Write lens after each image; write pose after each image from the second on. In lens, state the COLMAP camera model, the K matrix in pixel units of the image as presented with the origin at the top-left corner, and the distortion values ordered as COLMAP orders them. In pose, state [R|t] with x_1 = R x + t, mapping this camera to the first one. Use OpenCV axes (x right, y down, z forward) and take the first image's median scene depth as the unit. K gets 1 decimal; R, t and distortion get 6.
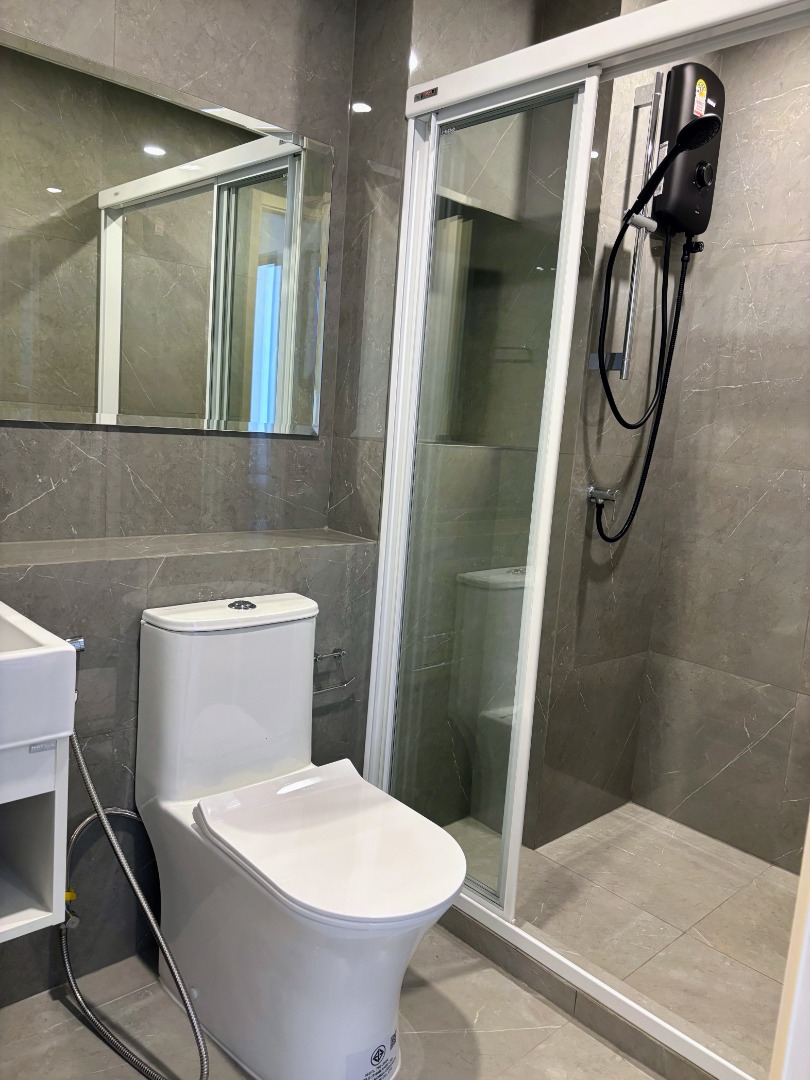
lens RADIAL K [[818.7, 0, 402.7], [0, 818.7, 542.1], [0, 0, 1]] dist [0.043560, -0.050367]
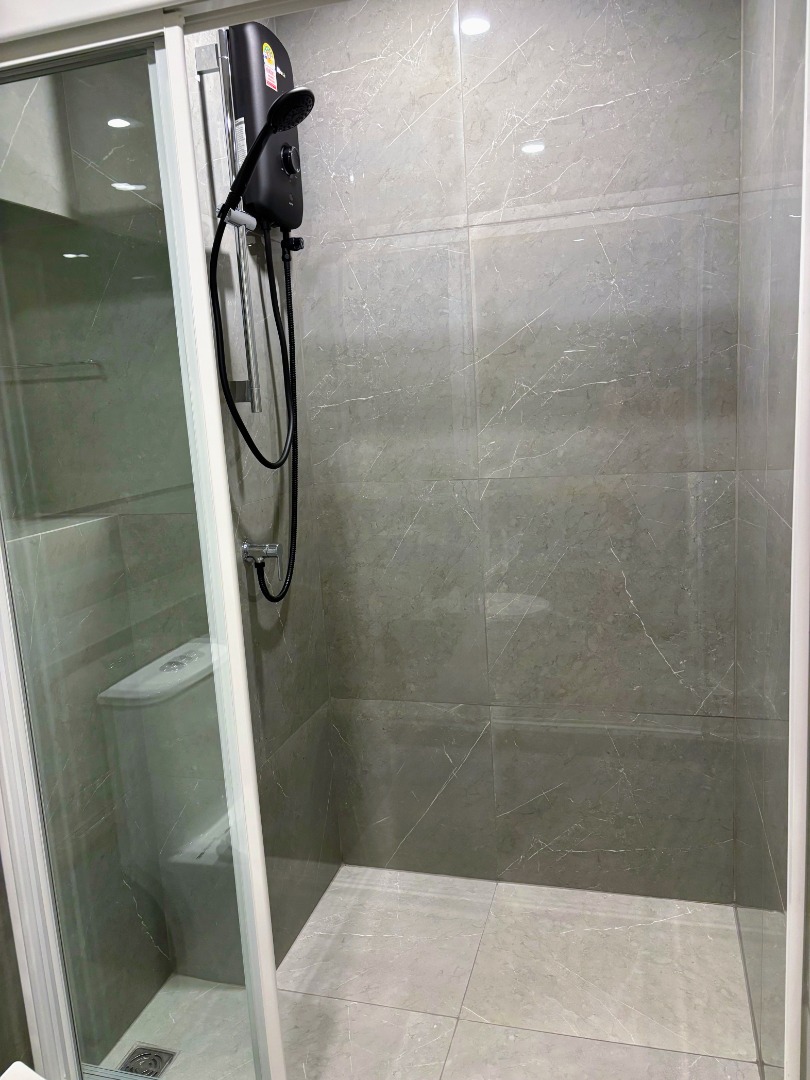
lens RADIAL K [[818.7, 0, 407.4], [0, 818.7, 539.2], [0, 0, 1]] dist [0.043560, -0.050367]
pose [[0.850712, -0.211760, 0.481089, -0.023049], [0.196320, 0.977029, 0.082903, -0.104735], [-0.487593, 0.023921, 0.872743, 0.200623]]
